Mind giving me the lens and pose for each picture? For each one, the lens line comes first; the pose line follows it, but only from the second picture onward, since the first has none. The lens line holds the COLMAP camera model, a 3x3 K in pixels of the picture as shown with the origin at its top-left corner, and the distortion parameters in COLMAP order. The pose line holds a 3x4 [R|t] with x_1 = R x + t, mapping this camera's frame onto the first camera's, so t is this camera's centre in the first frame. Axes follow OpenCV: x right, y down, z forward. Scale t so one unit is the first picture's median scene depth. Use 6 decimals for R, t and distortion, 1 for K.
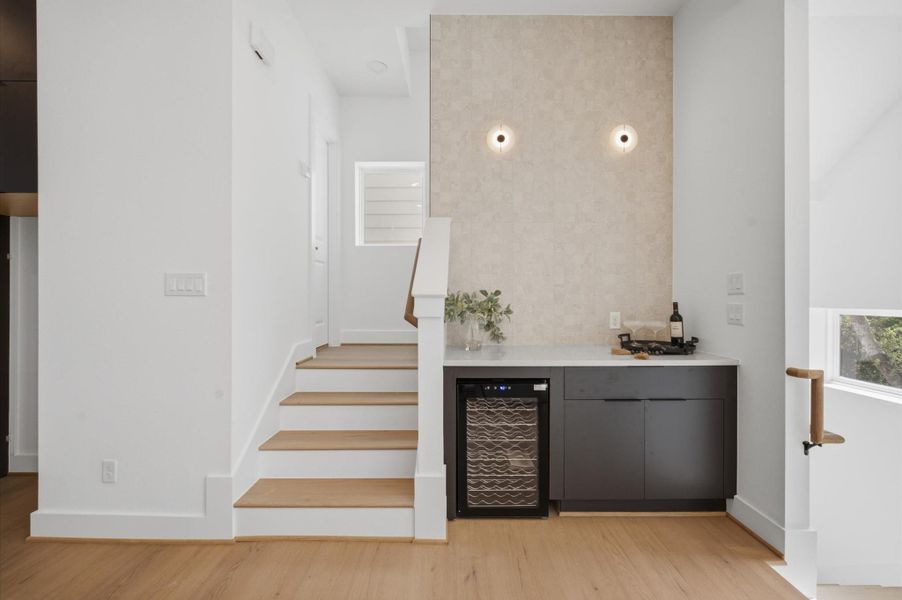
lens RADIAL K [[387.1, 0, 447.8], [0, 387.1, 296.3], [0, 0, 1]] dist [-0.004628, -0.000361]
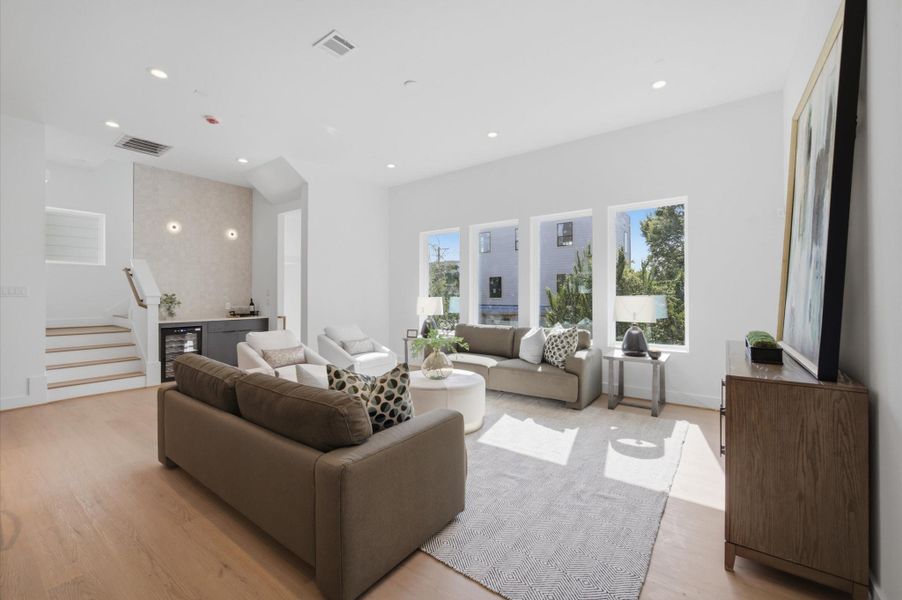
lens RADIAL K [[364.6, 0, 448.0], [0, 364.6, 293.3], [0, 0, 1]] dist [-0.003331, -0.000432]
pose [[0.599141, 0.003130, 0.800637, -0.637047], [-0.000067, 0.999993, -0.003860, -0.011402], [-0.800643, 0.002259, 0.599137, -1.640379]]
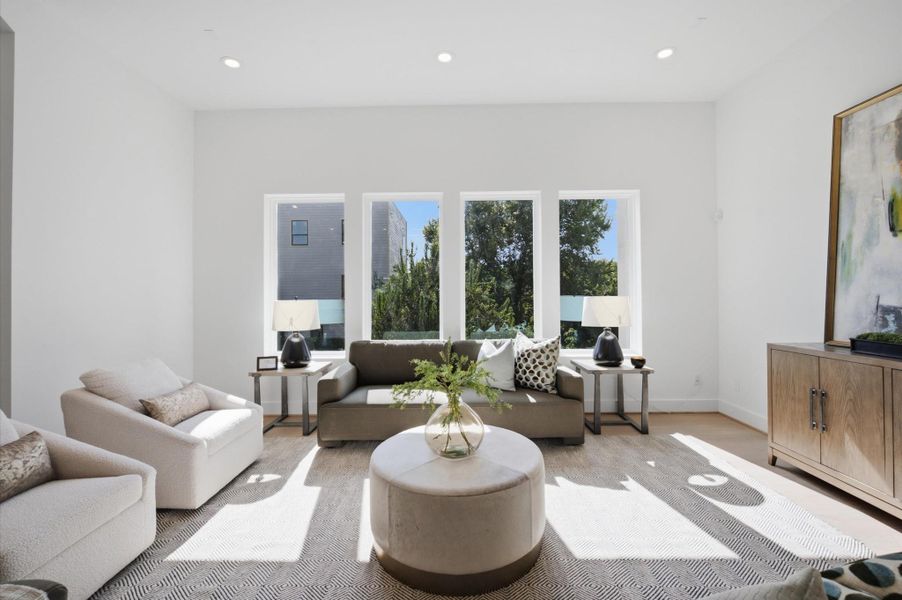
lens RADIAL K [[387.1, 0, 452.5], [0, 387.1, 294.6], [0, 0, 1]] dist [-0.004628, -0.000361]
pose [[0.023066, 0.004051, 0.999726, -0.348701], [0.006539, 0.999970, -0.004203, -0.006666], [-0.999713, 0.006634, 0.023038, -0.844411]]
